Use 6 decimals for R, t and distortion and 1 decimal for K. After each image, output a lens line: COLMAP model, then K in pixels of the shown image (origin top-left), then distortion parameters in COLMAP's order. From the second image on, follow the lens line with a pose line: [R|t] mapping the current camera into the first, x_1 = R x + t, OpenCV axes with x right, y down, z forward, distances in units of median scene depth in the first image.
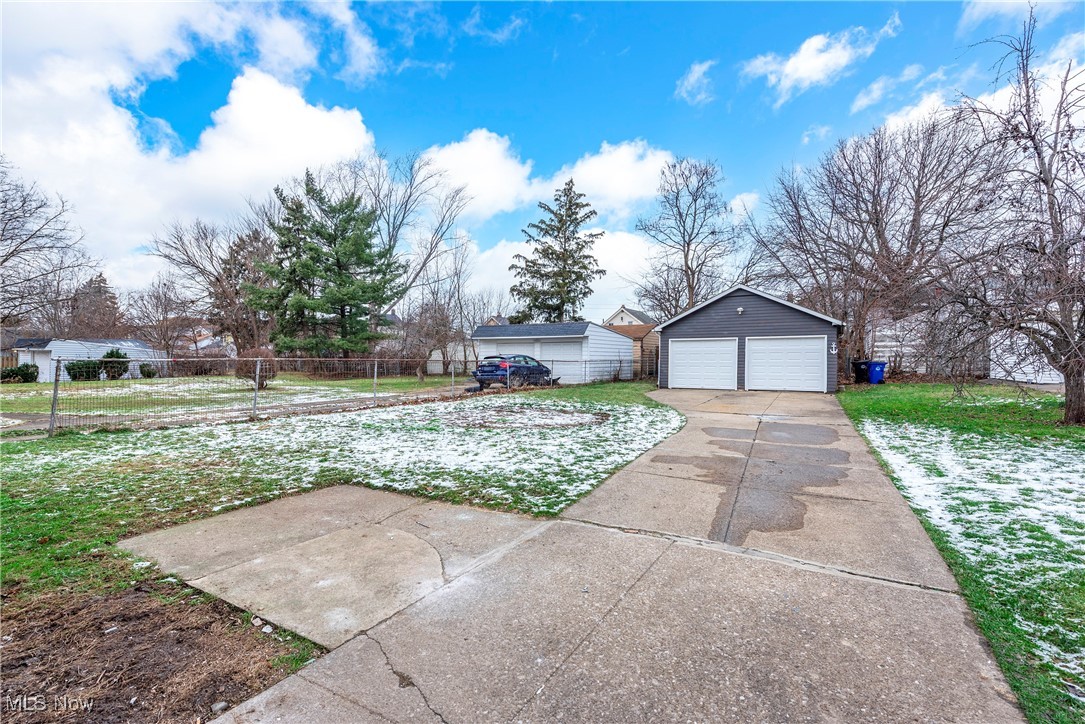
lens RADIAL K [[515.3, 0, 542.5], [0, 515.3, 362.0], [0, 0, 1]] dist [0.020900, 0.000074]
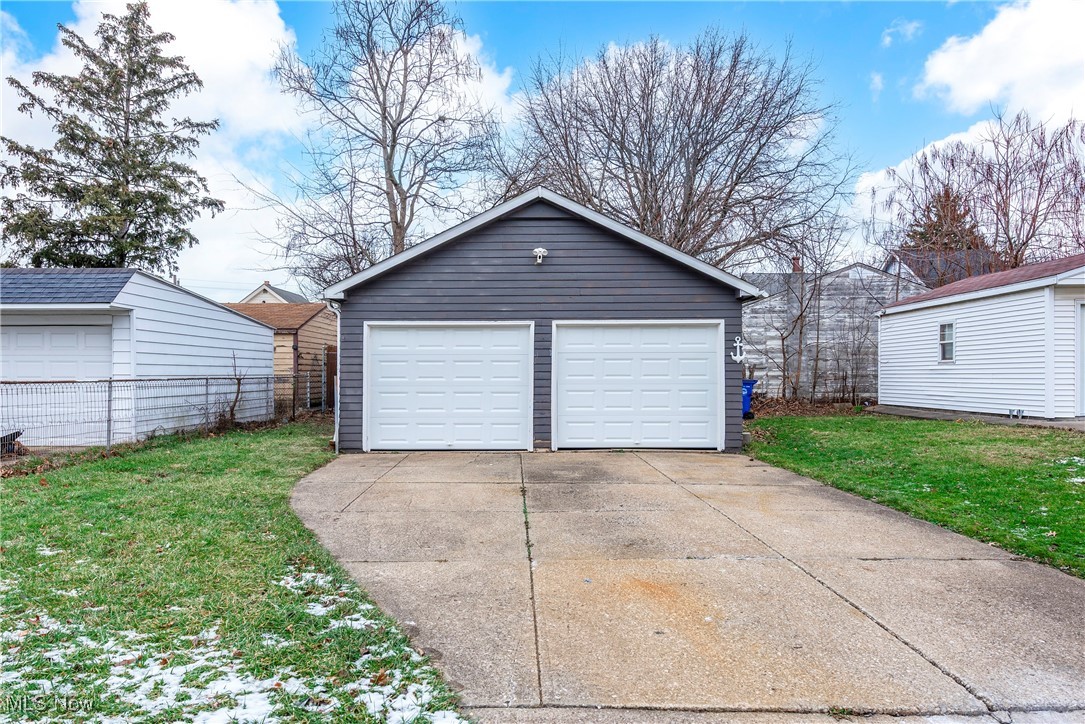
lens RADIAL K [[625.7, 0, 535.7], [0, 625.7, 380.6], [0, 0, 1]] dist [0.000811, 0.000364]
pose [[0.856467, -0.006136, 0.516165, 0.068198], [0.003501, 0.999975, 0.006079, -0.002093], [-0.516189, -0.003400, 0.856468, 0.317402]]
